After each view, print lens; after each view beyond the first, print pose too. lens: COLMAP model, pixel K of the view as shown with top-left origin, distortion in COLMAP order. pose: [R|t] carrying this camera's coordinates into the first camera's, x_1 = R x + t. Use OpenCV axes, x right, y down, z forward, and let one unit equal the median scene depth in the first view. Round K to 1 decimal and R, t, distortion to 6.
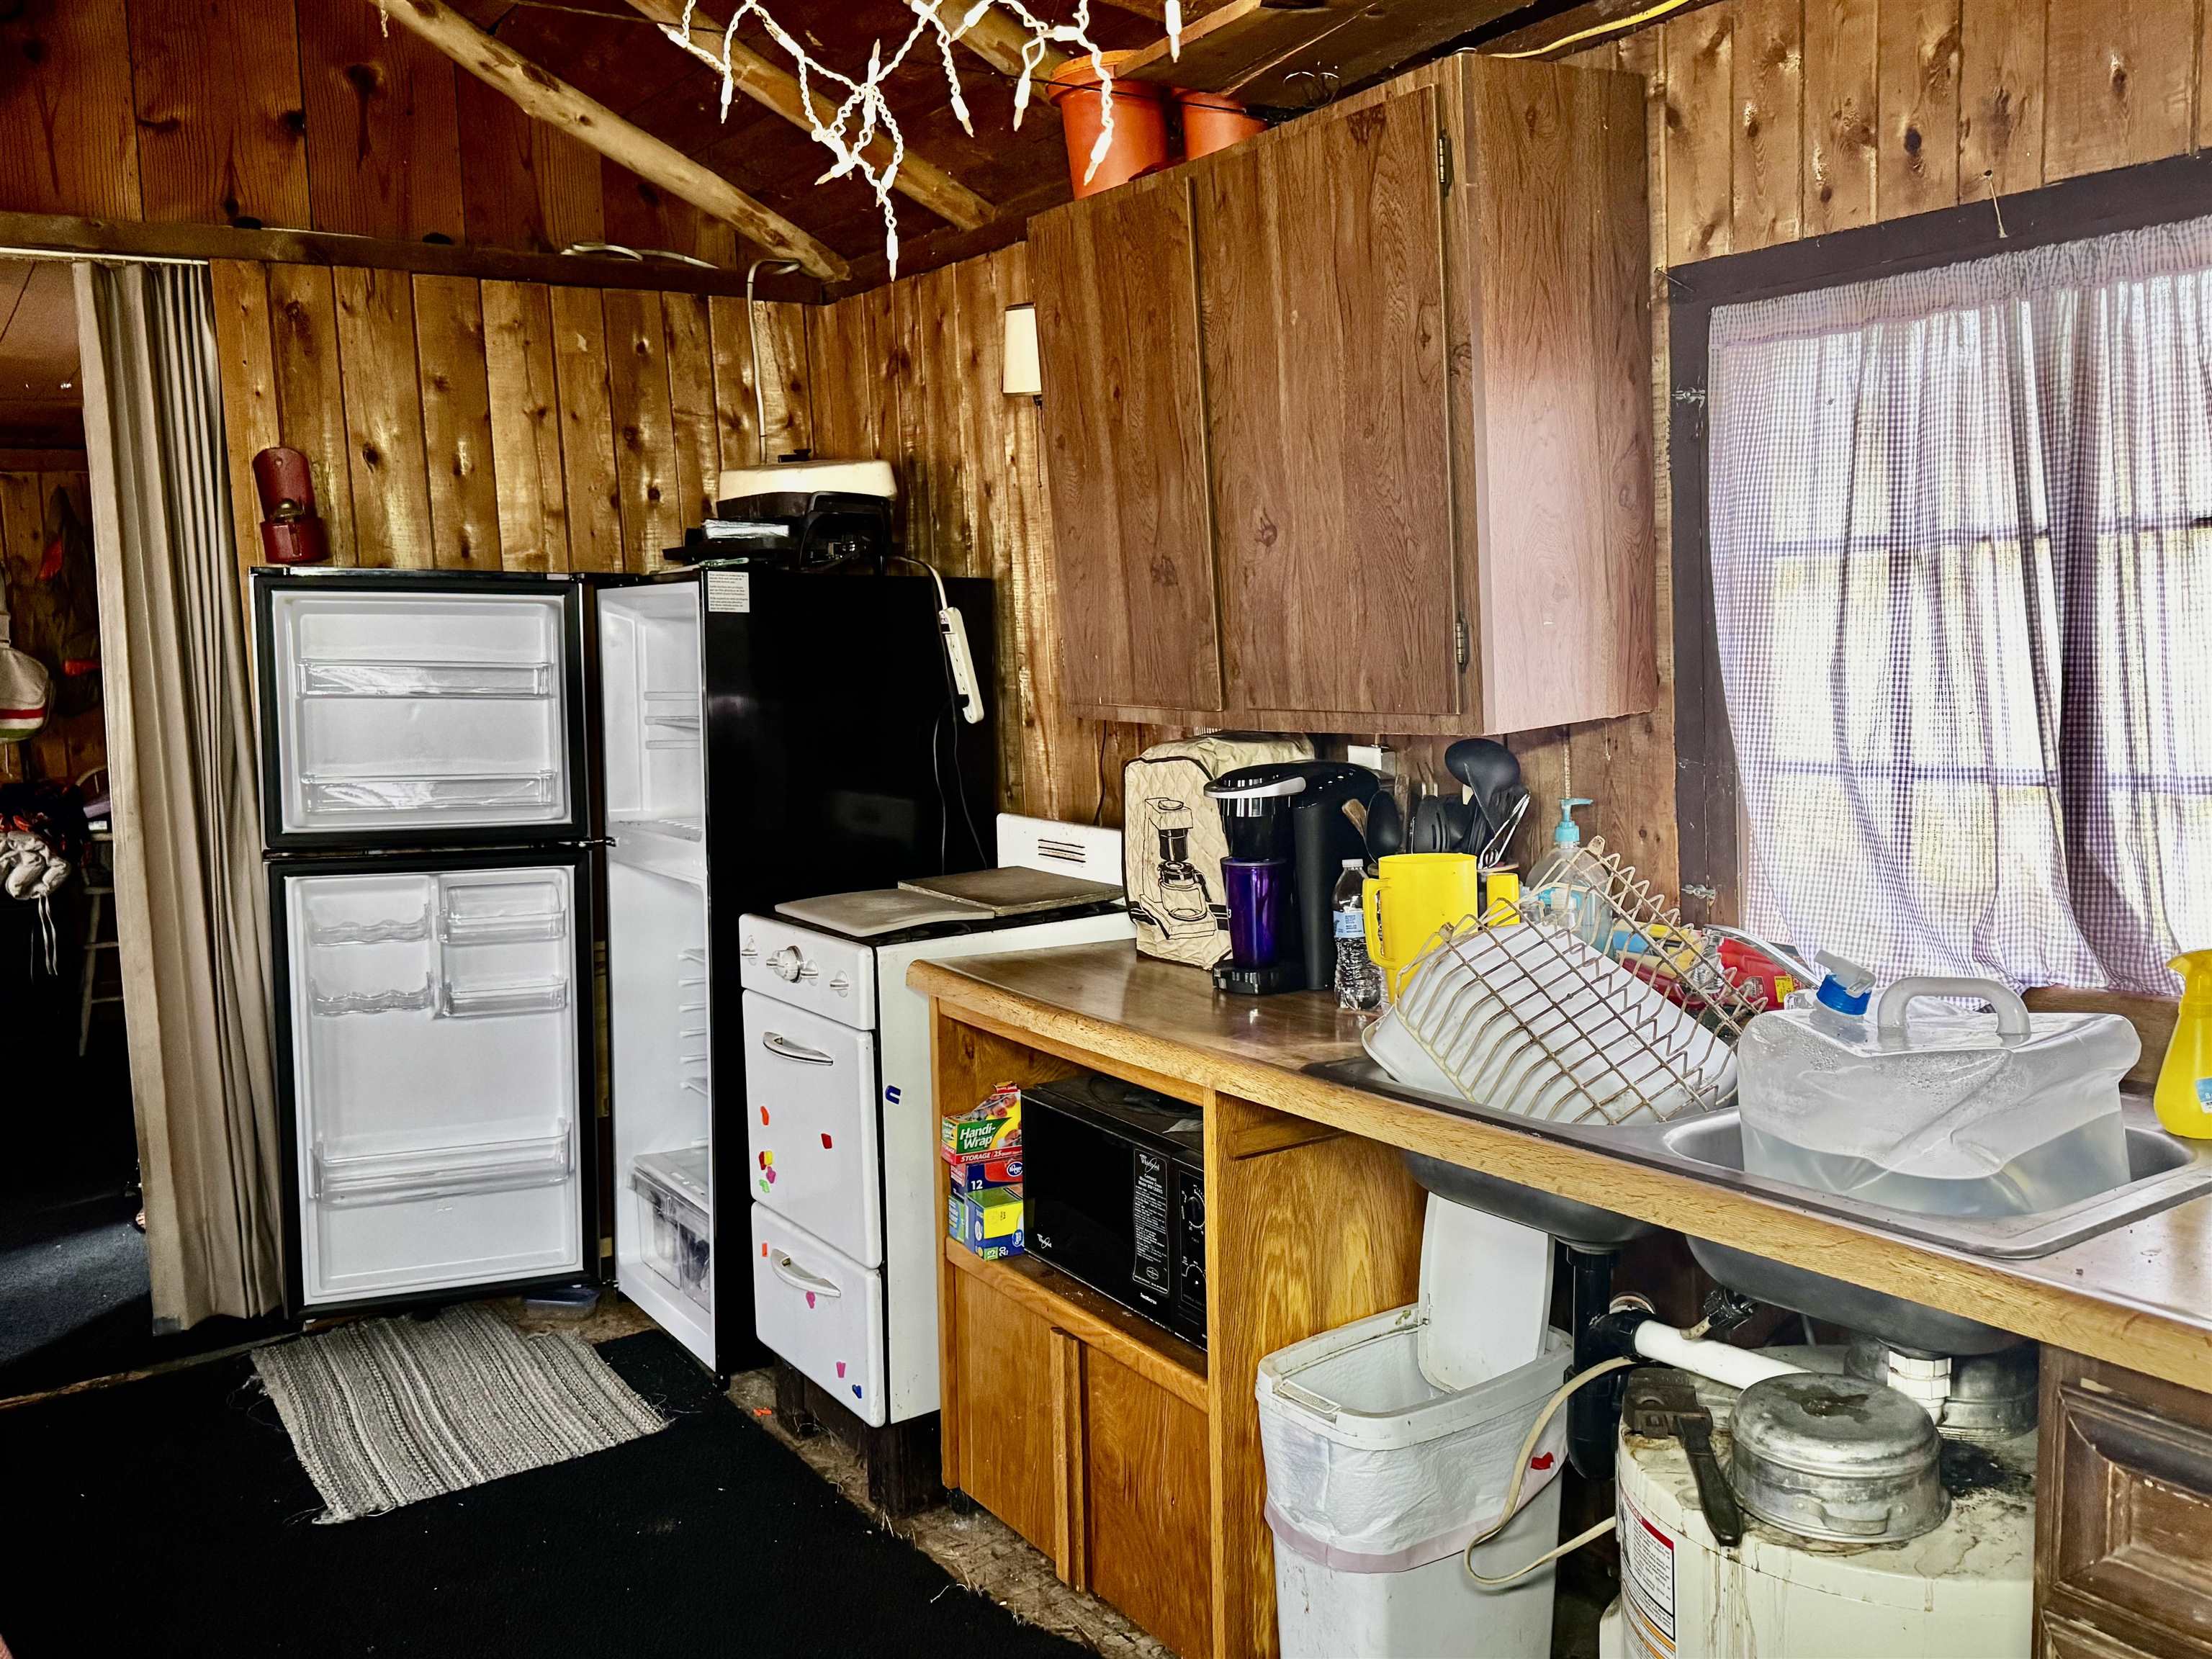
lens RADIAL K [[1814.0, 0, 1074.6], [0, 1814.0, 814.5], [0, 0, 1]] dist [0.124150, -0.181902]
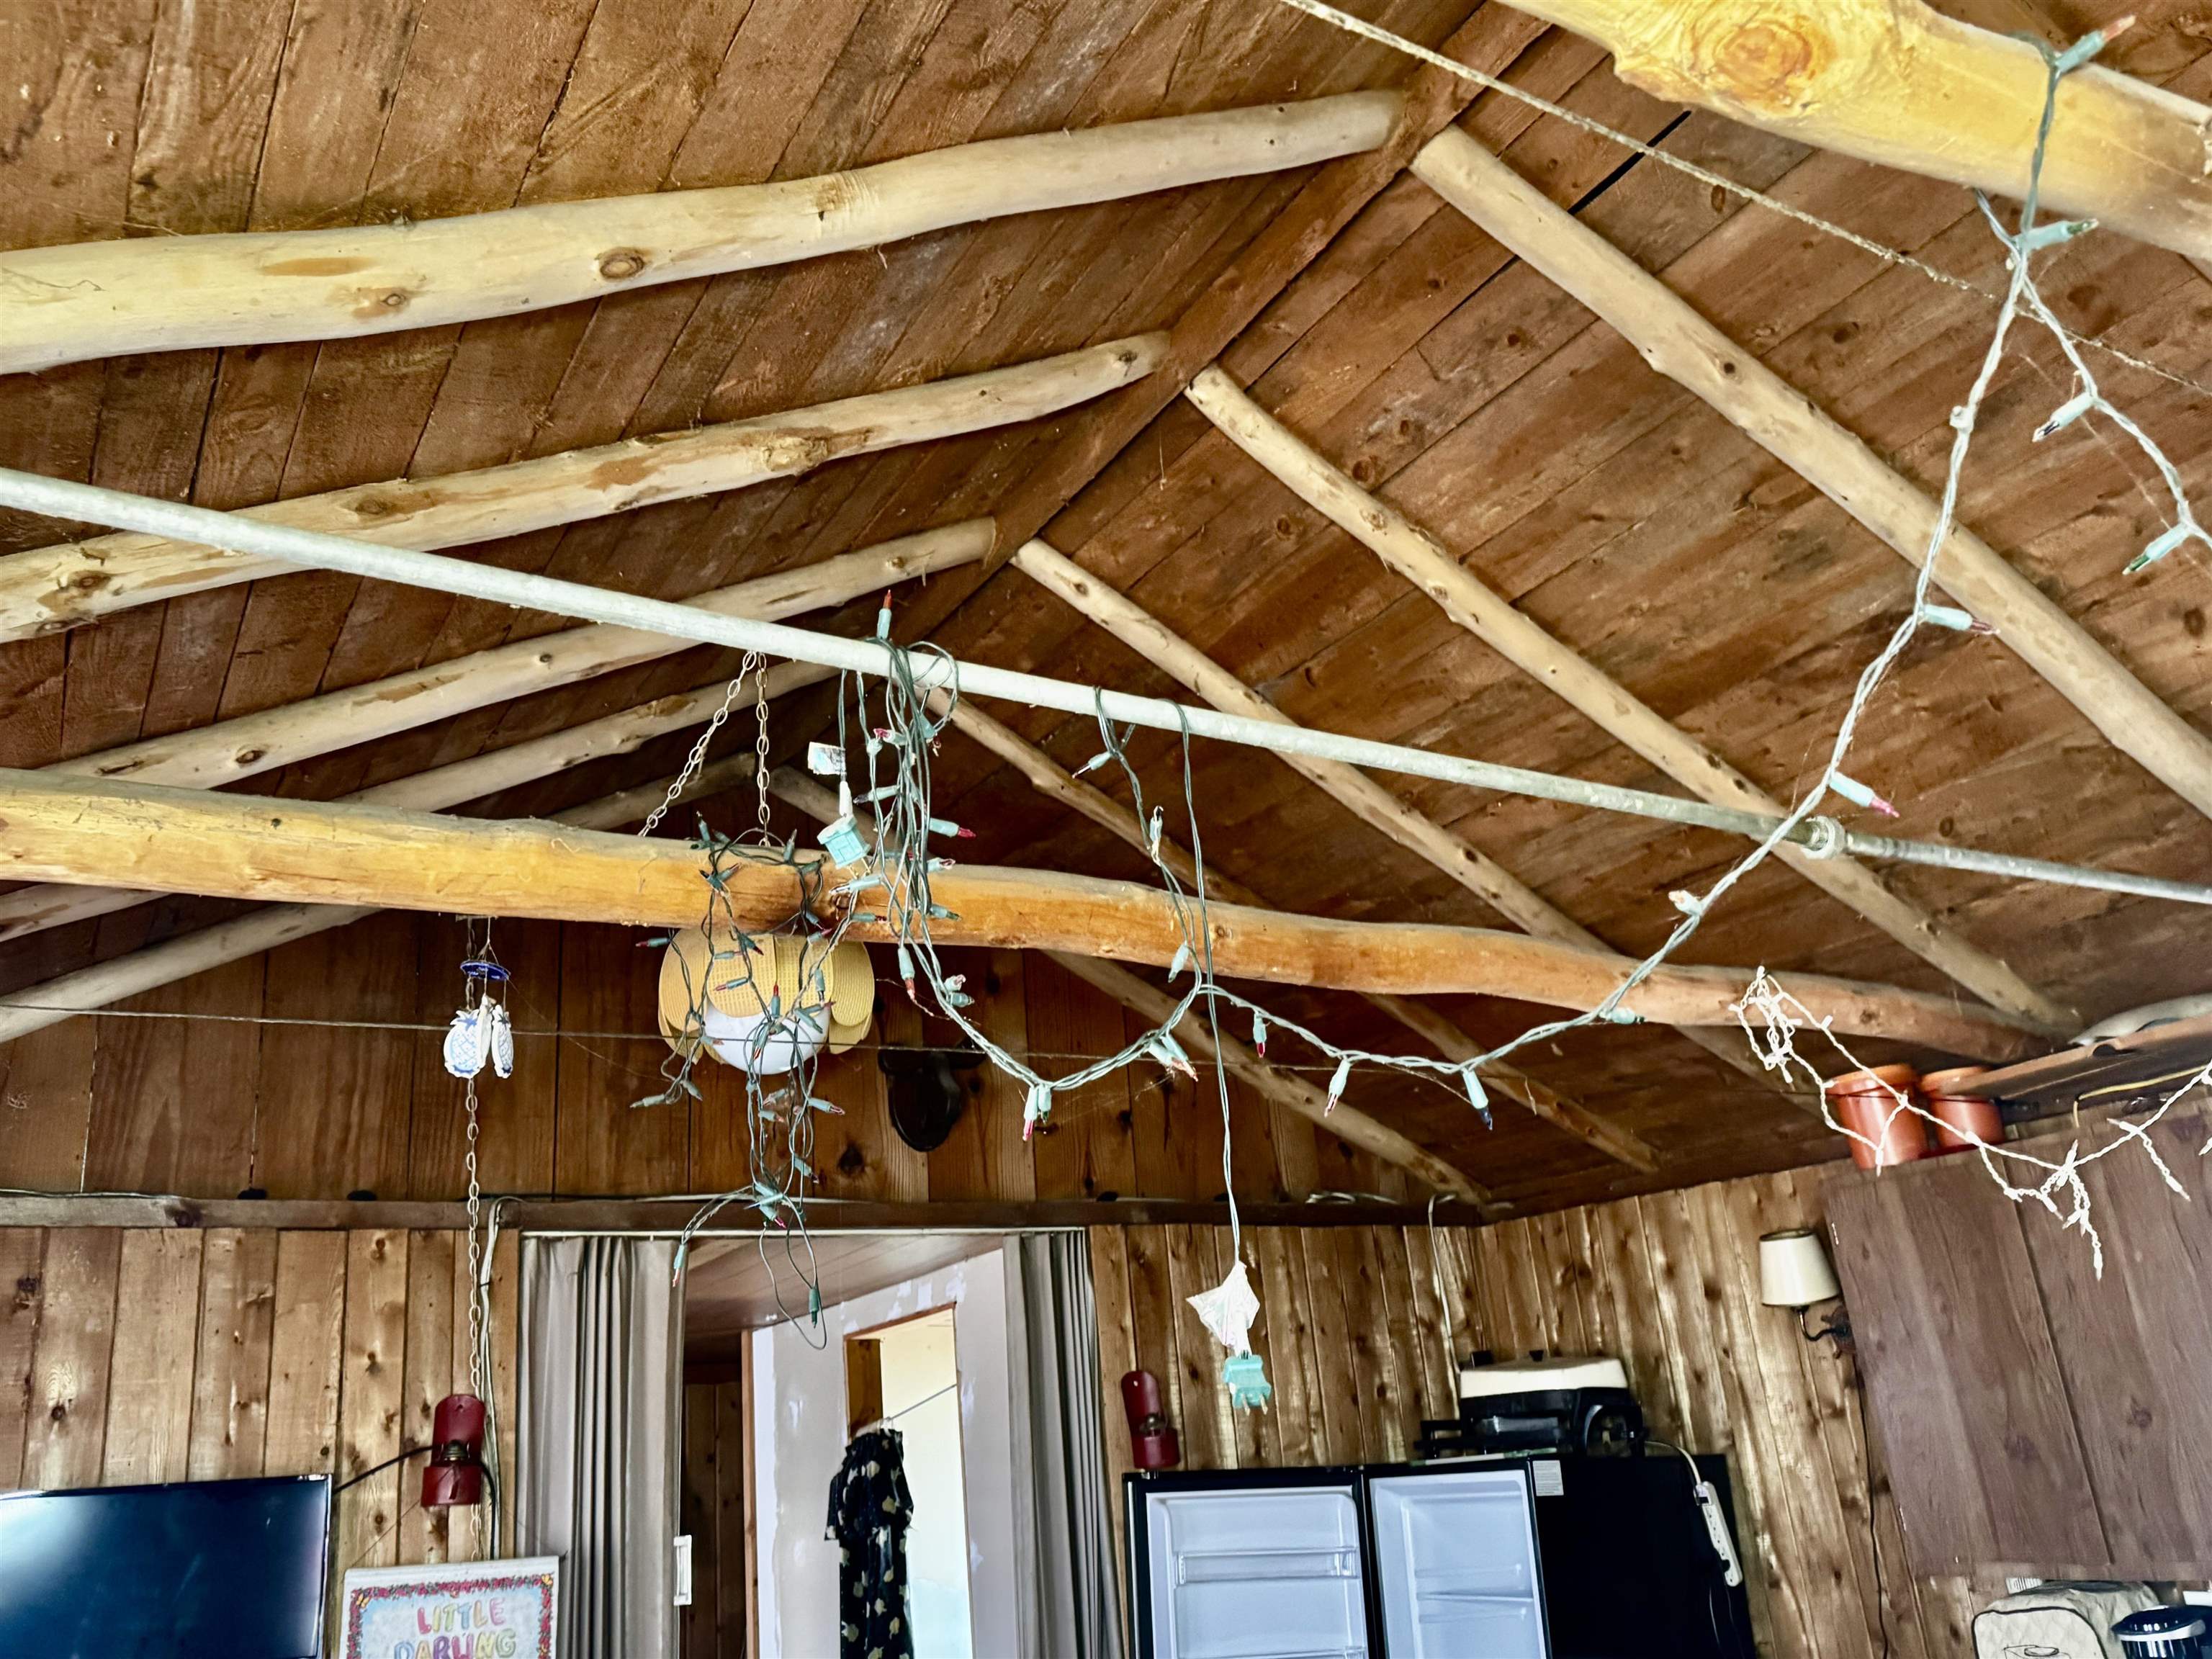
lens RADIAL K [[1809.4, 0, 1097.2], [0, 1809.4, 835.0], [0, 0, 1]] dist [0.154170, -0.297284]
pose [[0.997841, -0.057498, -0.031743, -0.387731], [0.038387, 0.902735, -0.428481, 0.005852], [0.053293, 0.426338, 0.902993, -0.284516]]
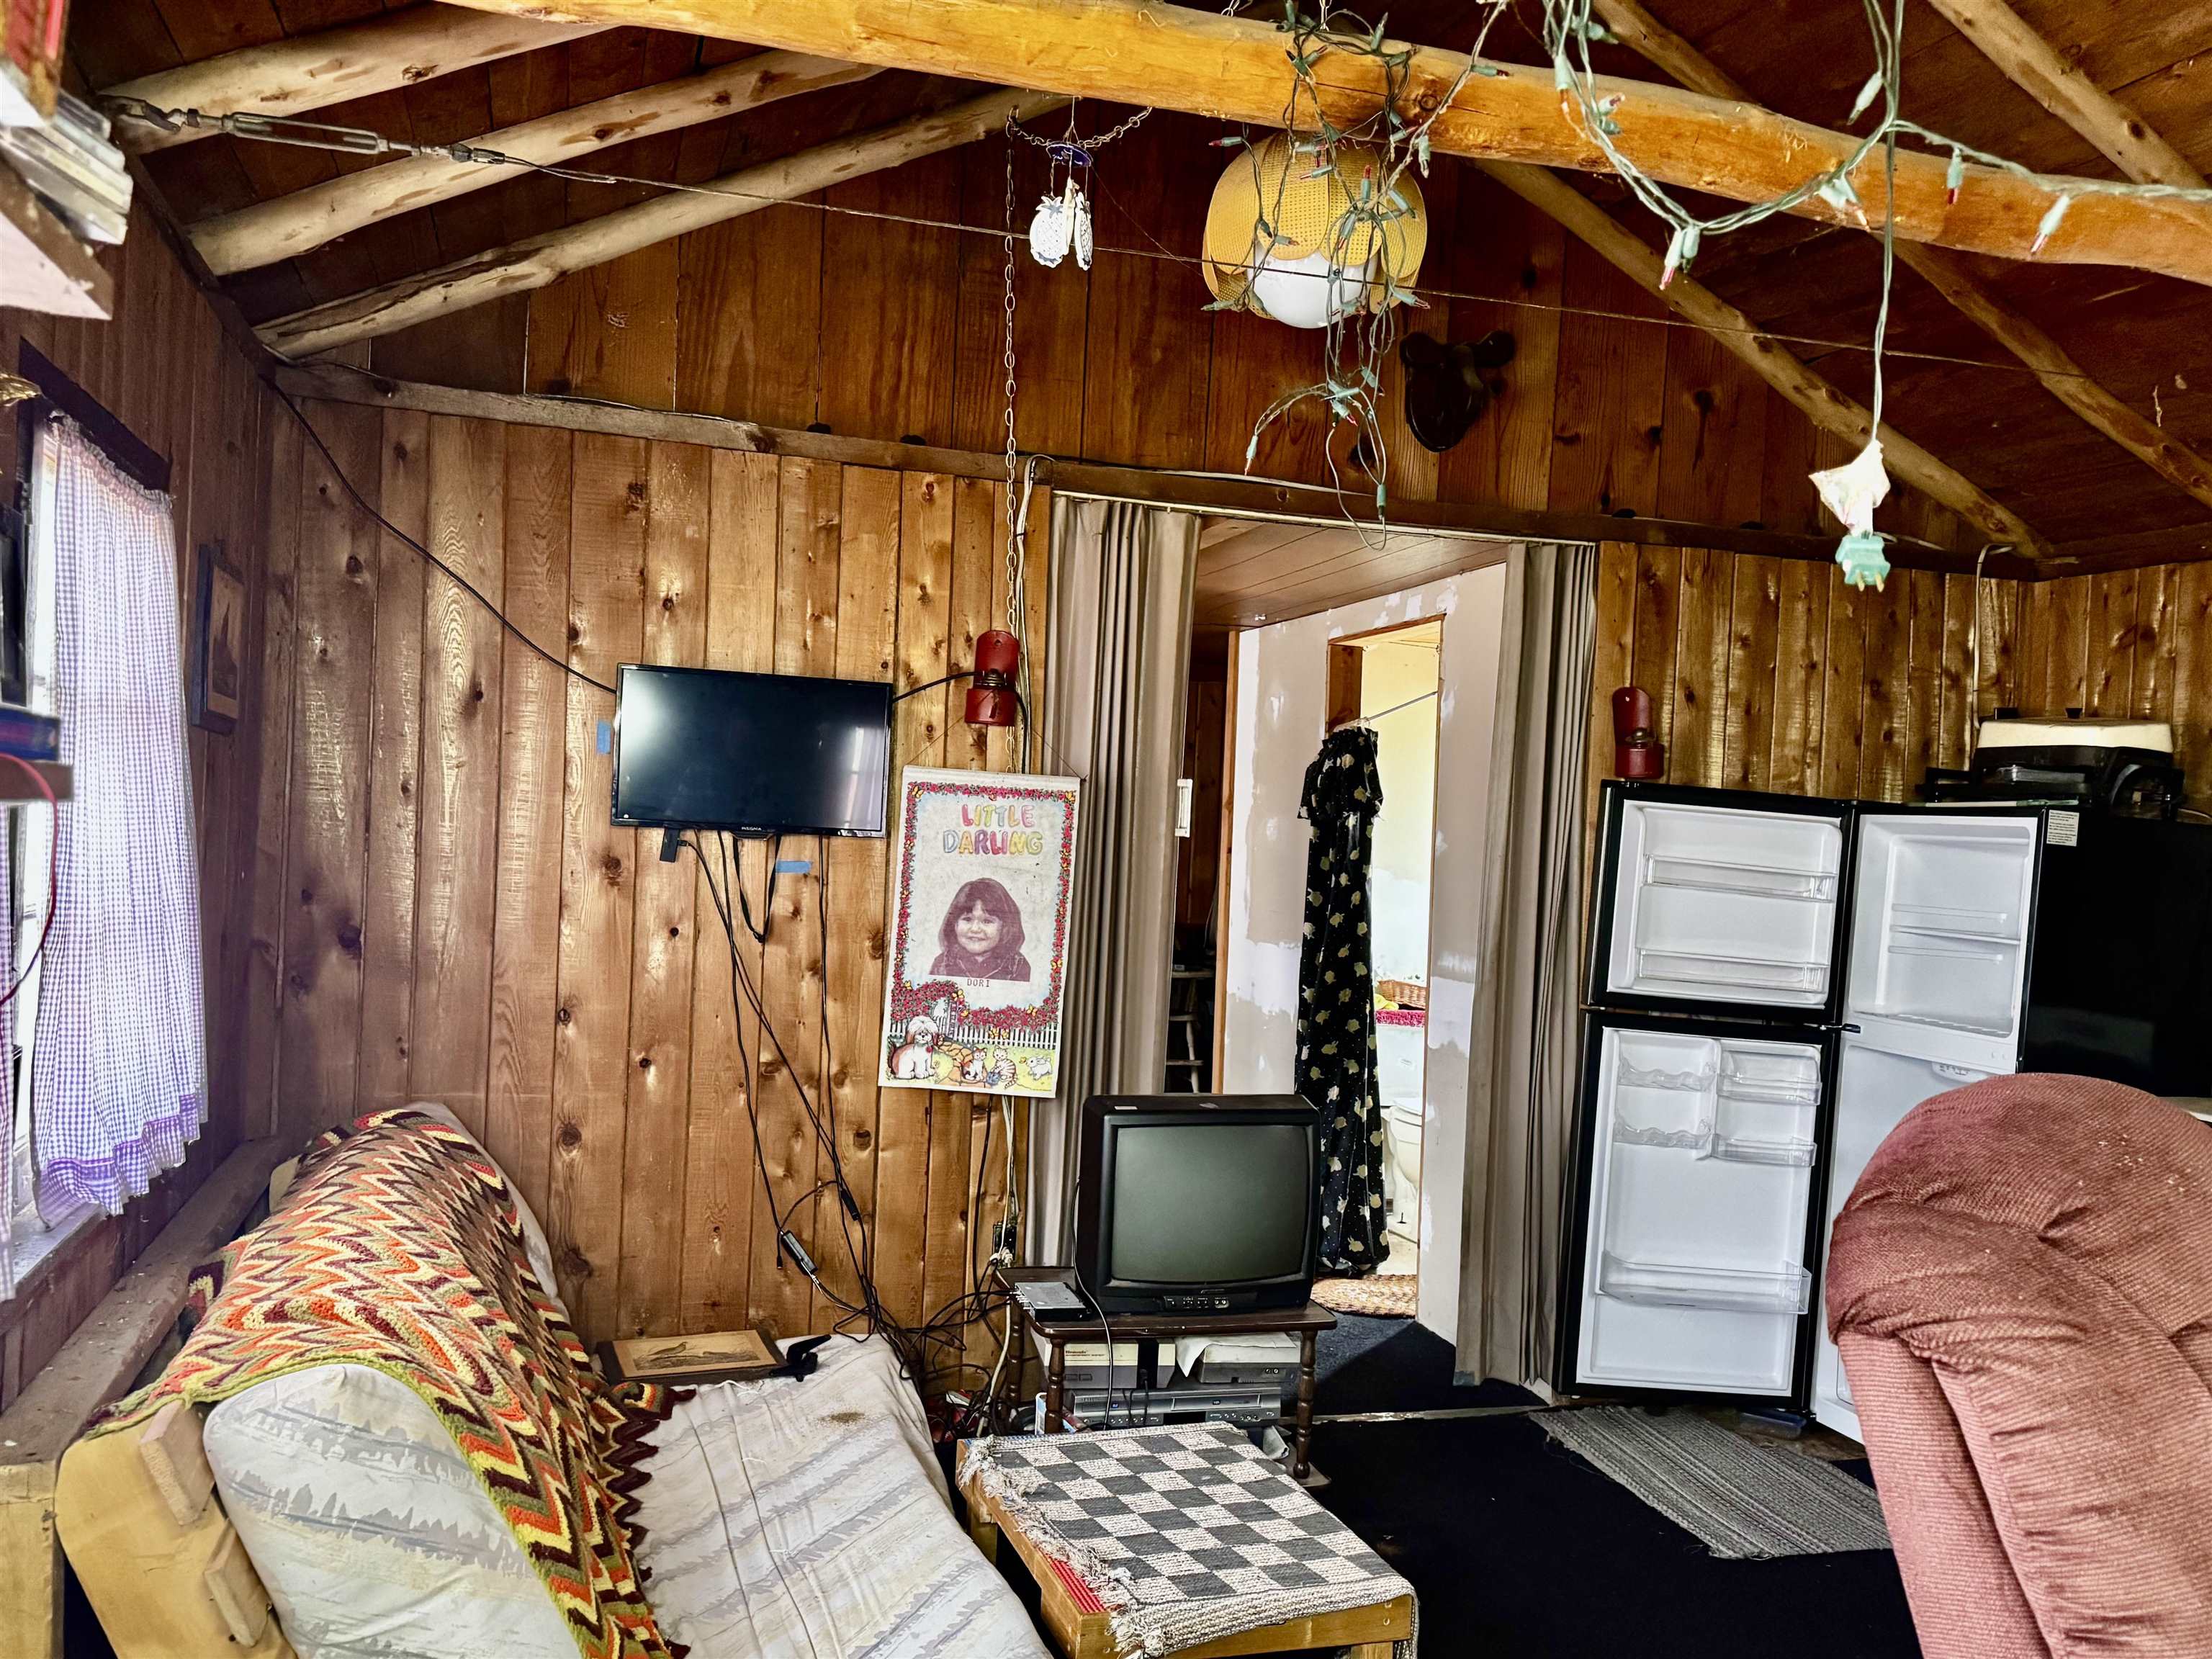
lens RADIAL K [[1809.4, 0, 1097.2], [0, 1809.4, 835.0], [0, 0, 1]] dist [0.154170, -0.297284]
pose [[0.957279, 0.080858, -0.277631, -0.414363], [-0.108550, 0.990378, -0.085841, 0.047930], [0.268019, 0.112310, 0.956845, -0.280233]]
